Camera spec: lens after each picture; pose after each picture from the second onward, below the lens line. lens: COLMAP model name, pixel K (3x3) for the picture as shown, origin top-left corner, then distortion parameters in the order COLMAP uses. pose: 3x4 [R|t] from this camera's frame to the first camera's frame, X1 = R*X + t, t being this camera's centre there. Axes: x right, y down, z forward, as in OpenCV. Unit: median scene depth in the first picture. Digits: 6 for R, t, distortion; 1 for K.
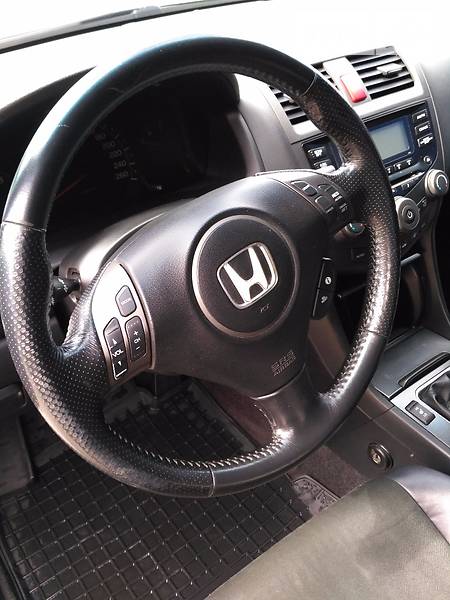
lens RADIAL K [[522.0, 0, 217.2], [0, 522.0, 298.8], [0, 0, 1]] dist [0.080674, -0.205964]
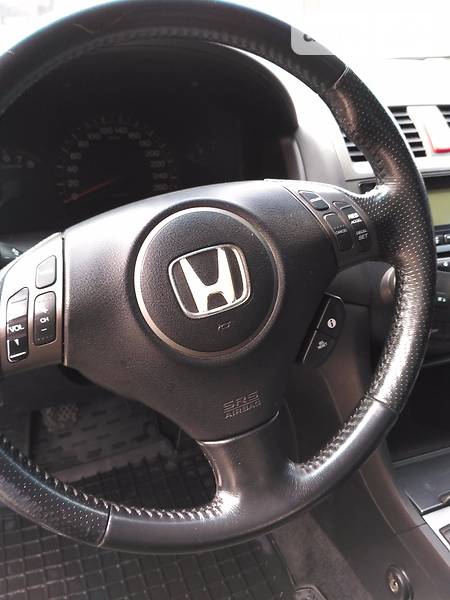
lens RADIAL K [[526.9, 0, 220.9], [0, 526.9, 300.5], [0, 0, 1]] dist [0.077790, -0.203227]
pose [[0.958599, 0.195372, -0.207166, 0.222178], [-0.223517, 0.966995, -0.122315, 0.072351], [0.176432, 0.163556, 0.970629, 0.191002]]
